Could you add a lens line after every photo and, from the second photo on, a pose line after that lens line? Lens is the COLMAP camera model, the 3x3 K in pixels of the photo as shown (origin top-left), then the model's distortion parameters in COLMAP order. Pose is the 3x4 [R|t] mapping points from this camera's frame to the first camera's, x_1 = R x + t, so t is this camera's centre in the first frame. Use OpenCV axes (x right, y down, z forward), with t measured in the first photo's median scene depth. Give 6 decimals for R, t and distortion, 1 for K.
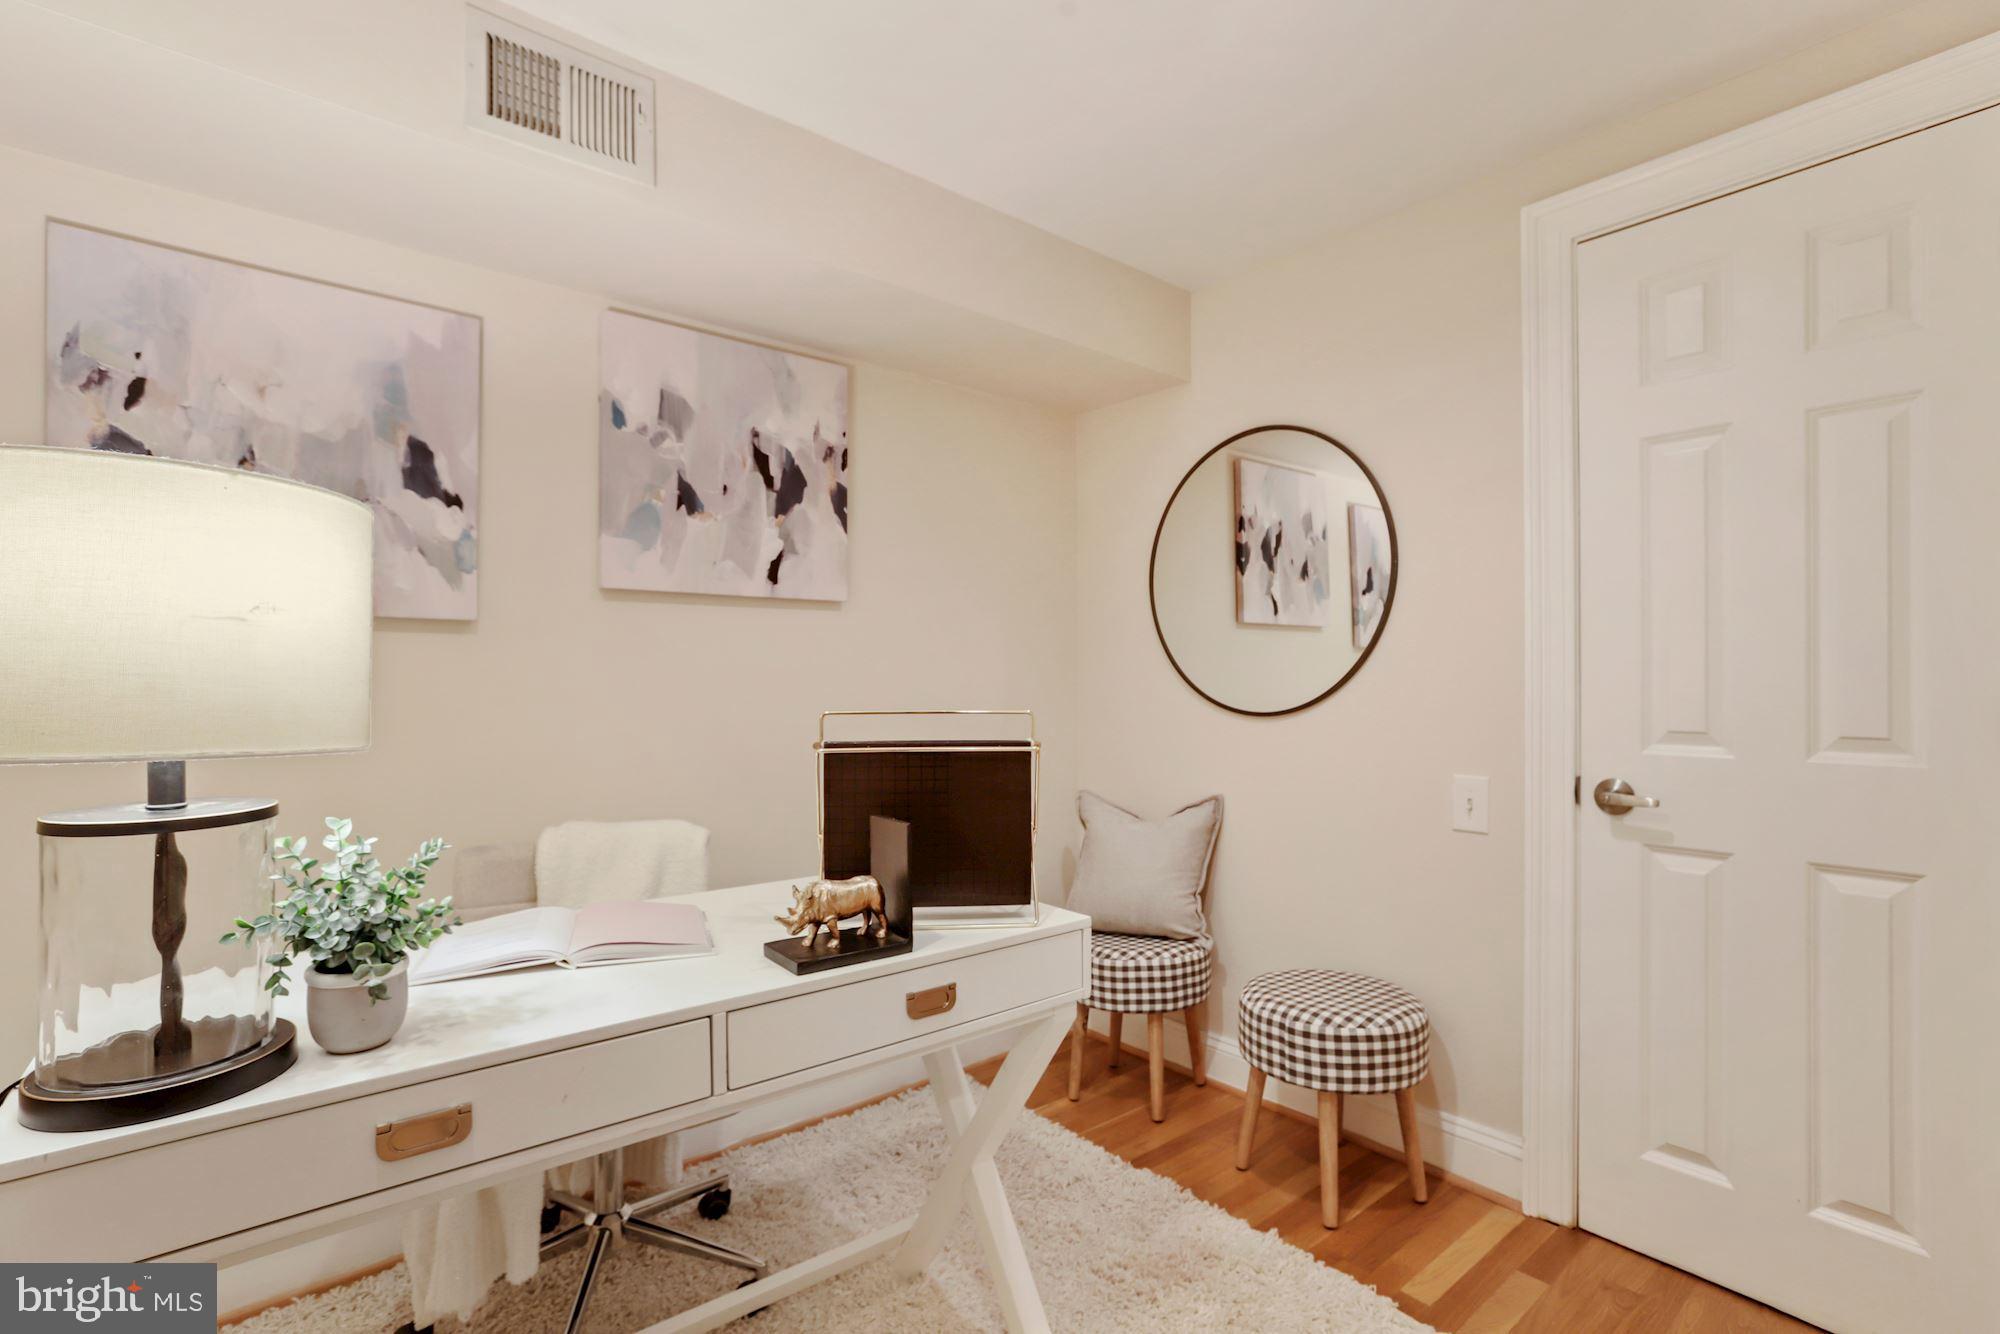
lens RADIAL K [[920.2, 0, 1000.0], [0, 920.2, 667.0], [0, 0, 1]] dist [-0.047256, 0.030246]
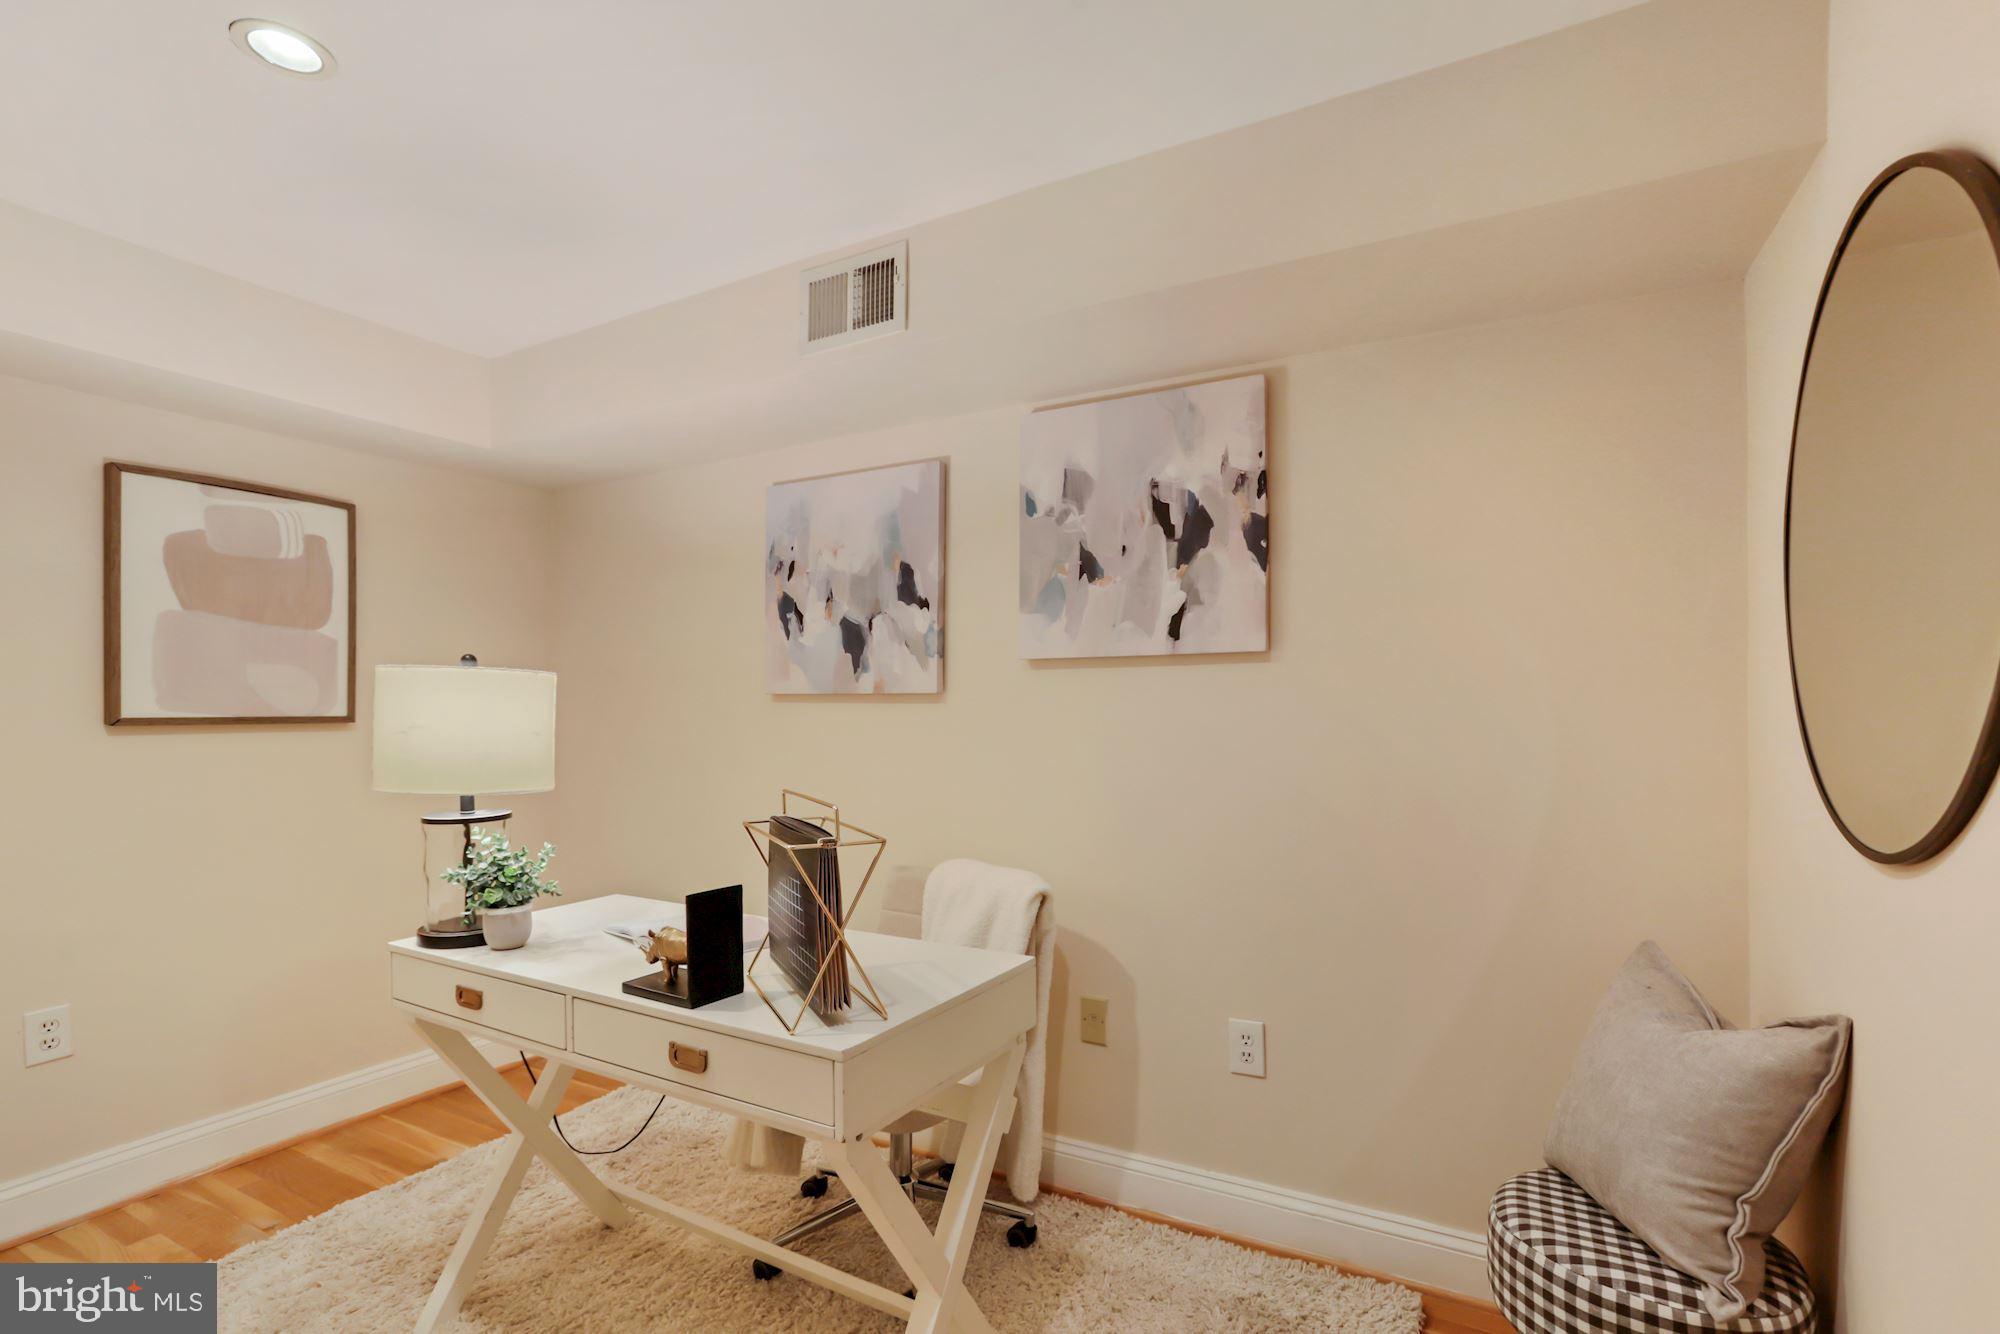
lens RADIAL K [[933.2, 0, 1007.2], [0, 933.2, 688.4], [0, 0, 1]] dist [-0.085751, 0.042949]
pose [[0.365168, -0.014666, -0.930826, 0.580580], [0.019899, 0.999770, -0.007946, -0.038121], [0.930729, -0.015621, 0.365376, 0.504899]]
